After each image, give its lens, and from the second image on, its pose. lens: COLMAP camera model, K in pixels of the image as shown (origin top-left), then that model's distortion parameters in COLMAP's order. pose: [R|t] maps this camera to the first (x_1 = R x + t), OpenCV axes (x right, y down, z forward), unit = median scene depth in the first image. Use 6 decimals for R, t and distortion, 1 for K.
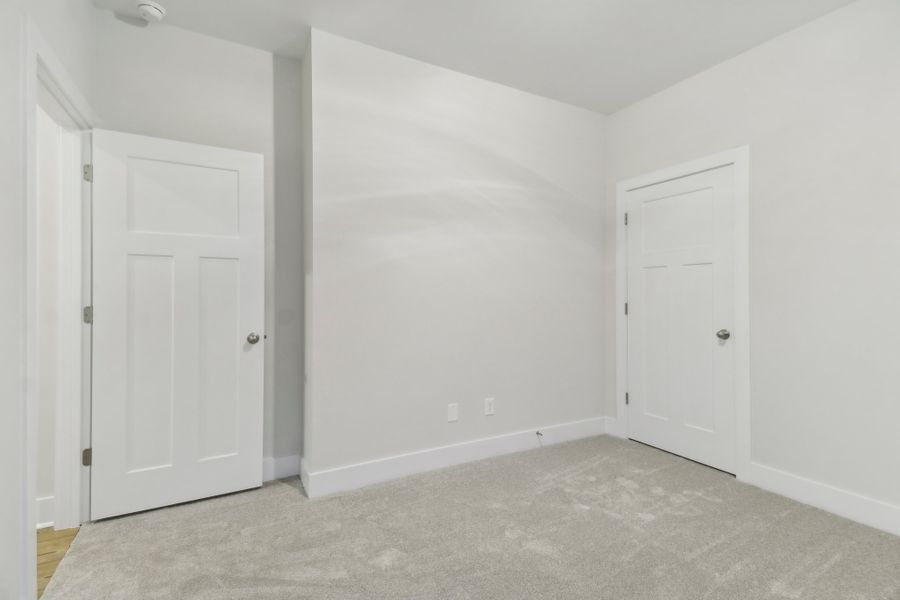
lens RADIAL K [[427.2, 0, 454.9], [0, 427.2, 297.7], [0, 0, 1]] dist [0.010030, -0.000280]
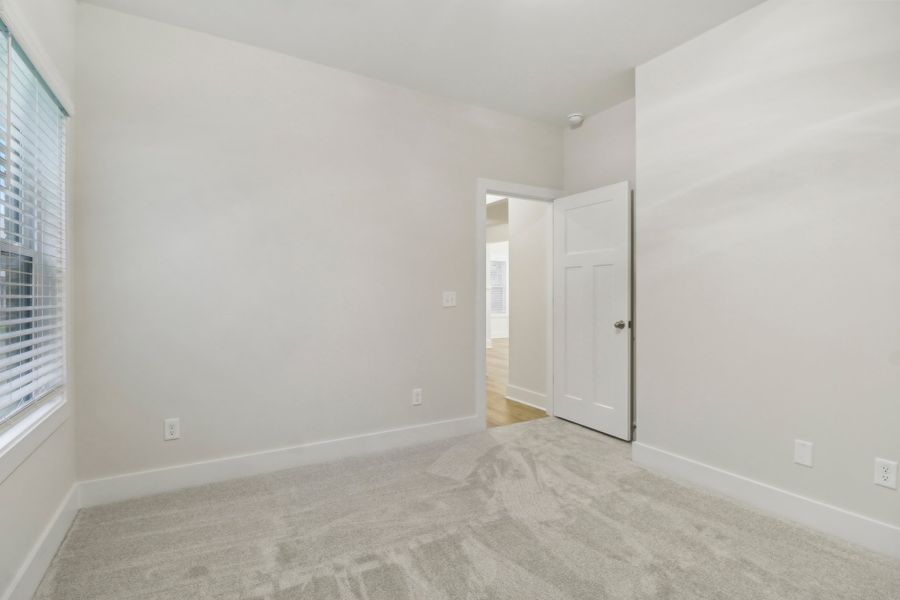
lens RADIAL K [[418.6, 0, 440.6], [0, 418.6, 297.7], [0, 0, 1]] dist [0.004086, -0.012336]
pose [[0.007053, 0.012397, -0.999898, 0.820455], [-0.003916, 0.999916, 0.012369, -0.000919], [0.999967, 0.003828, 0.007101, 0.447209]]
